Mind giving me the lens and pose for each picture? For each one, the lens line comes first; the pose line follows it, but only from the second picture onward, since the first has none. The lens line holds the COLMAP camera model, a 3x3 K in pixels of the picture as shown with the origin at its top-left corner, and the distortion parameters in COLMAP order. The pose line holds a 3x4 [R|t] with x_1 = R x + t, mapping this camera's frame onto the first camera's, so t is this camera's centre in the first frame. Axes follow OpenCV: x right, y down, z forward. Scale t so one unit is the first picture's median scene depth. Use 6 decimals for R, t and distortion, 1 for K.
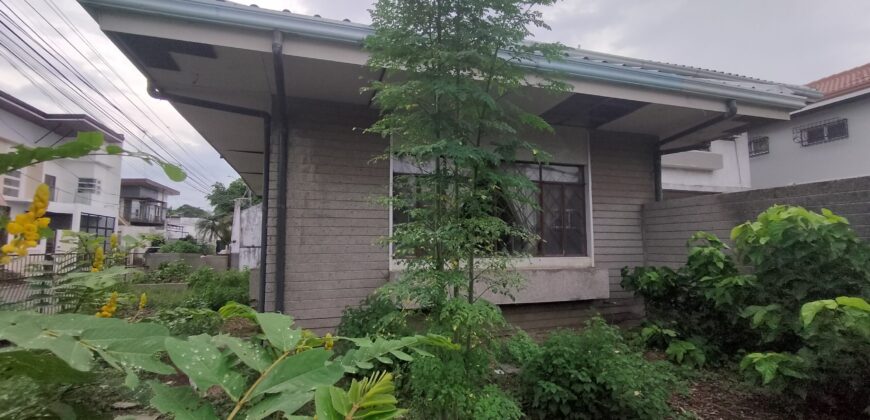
lens RADIAL K [[410.0, 0, 434.5], [0, 410.0, 212.6], [0, 0, 1]] dist [0.001071, 0.000033]
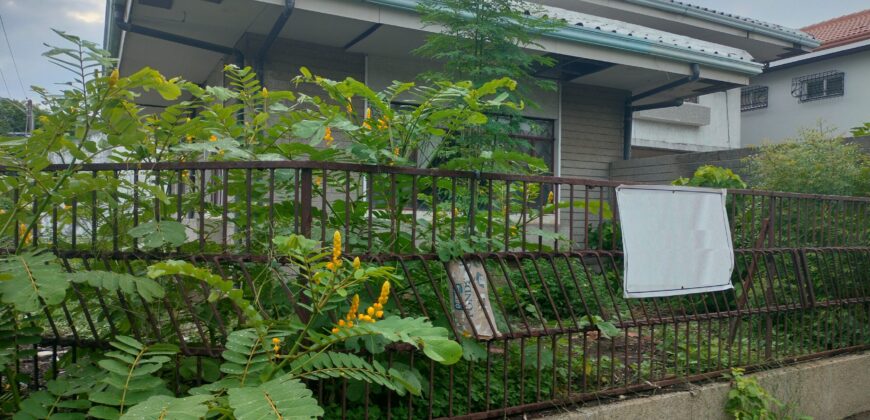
lens RADIAL K [[654.0, 0, 435.0], [0, 654.0, 210.0], [0, 0, 1]] dist [0.079026, -0.123065]
pose [[0.983271, 0.020798, 0.180959, -0.172974], [-0.031568, 0.997884, 0.056843, 0.015822], [-0.179394, -0.061605, 0.981847, -0.440671]]
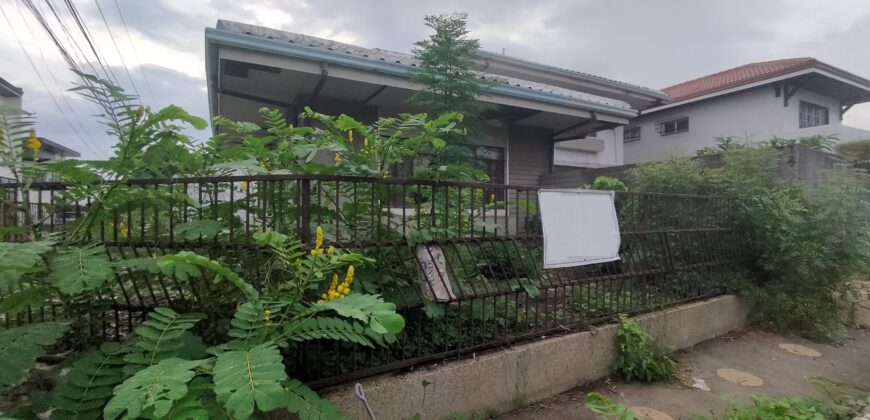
lens RADIAL K [[410.0, 0, 434.5], [0, 410.0, 212.6], [0, 0, 1]] dist [0.001071, 0.000033]
pose [[0.983433, 0.003830, 0.181229, -0.140167], [-0.016579, 0.997487, 0.068886, 0.017442], [-0.180510, -0.070750, 0.981025, -0.393321]]
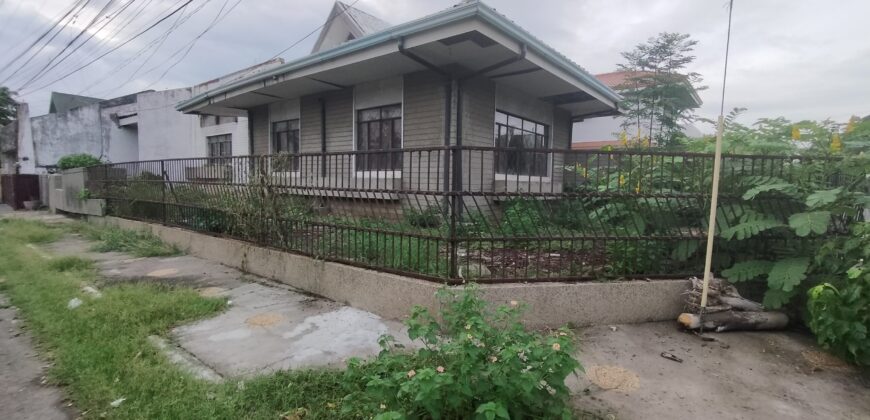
lens RADIAL K [[407.2, 0, 436.9], [0, 407.2, 207.0], [0, 0, 1]] dist [-0.000677, -0.000018]
pose [[0.833997, -0.012095, 0.551637, -0.958197], [-0.068156, 0.989845, 0.124745, 0.044626], [-0.547544, -0.141634, 0.824703, -0.216838]]
